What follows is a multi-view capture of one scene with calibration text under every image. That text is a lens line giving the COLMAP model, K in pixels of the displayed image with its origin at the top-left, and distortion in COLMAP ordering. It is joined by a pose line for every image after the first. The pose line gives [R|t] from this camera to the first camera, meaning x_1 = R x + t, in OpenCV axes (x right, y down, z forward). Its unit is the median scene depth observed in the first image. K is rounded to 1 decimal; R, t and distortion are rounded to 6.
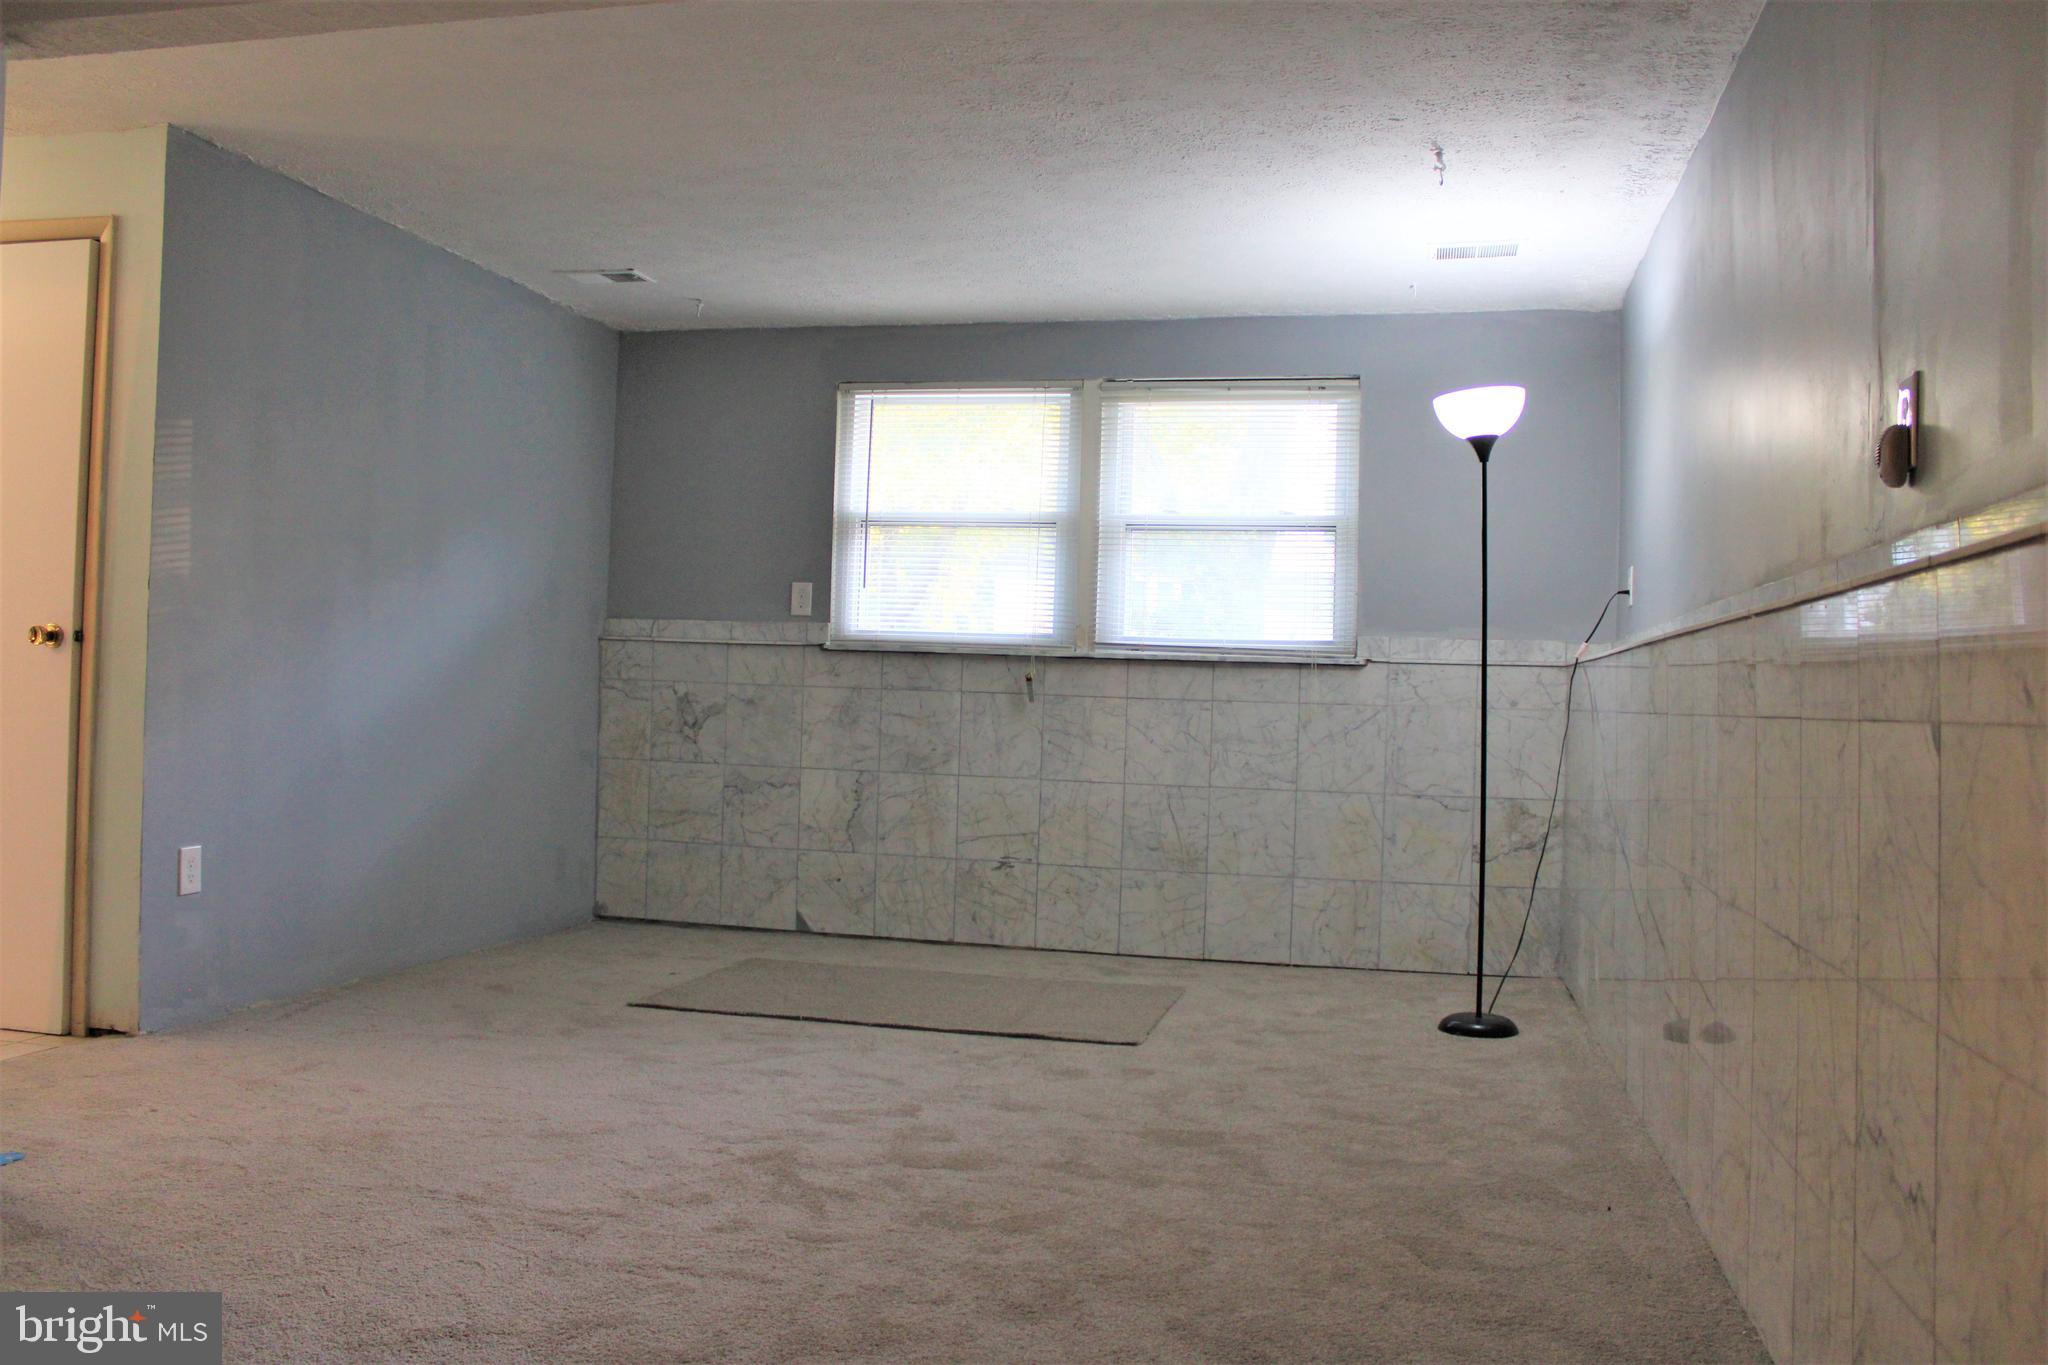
lens RADIAL K [[1723.4, 0, 1024.3], [0, 1723.4, 677.7], [0, 0, 1]] dist [-0.155211, 0.135447]
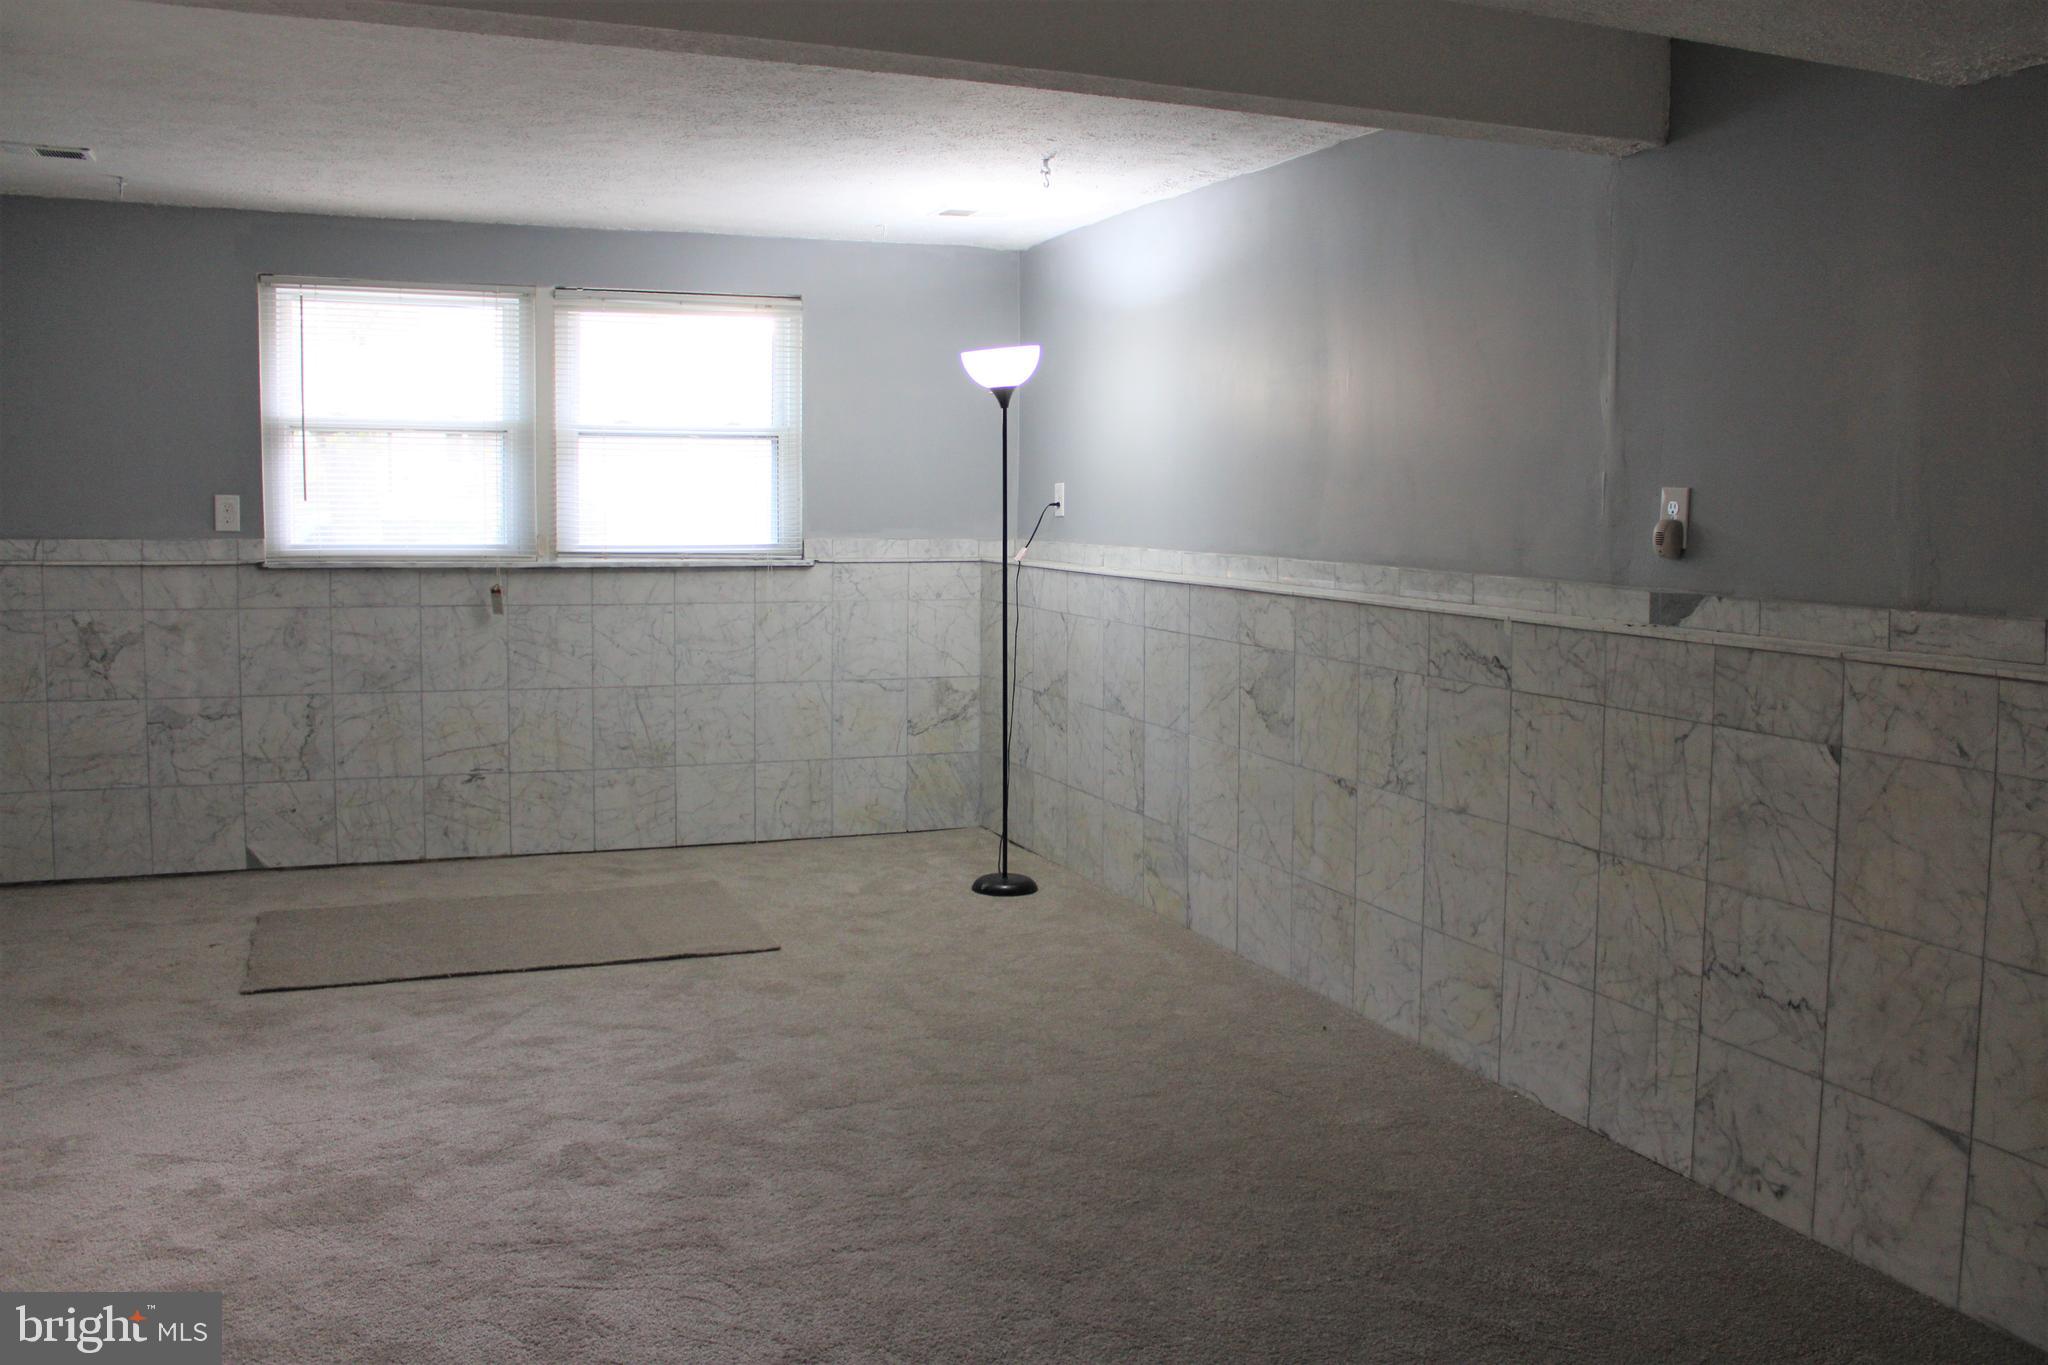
lens RADIAL K [[1723.4, 0, 1040.2], [0, 1723.4, 675.1], [0, 0, 1]] dist [-0.155211, 0.135447]
pose [[0.806237, -0.080615, 0.586074, -0.323283], [0.003922, 0.991379, 0.130970, -0.078615], [-0.591580, -0.103295, 0.799602, 0.024875]]
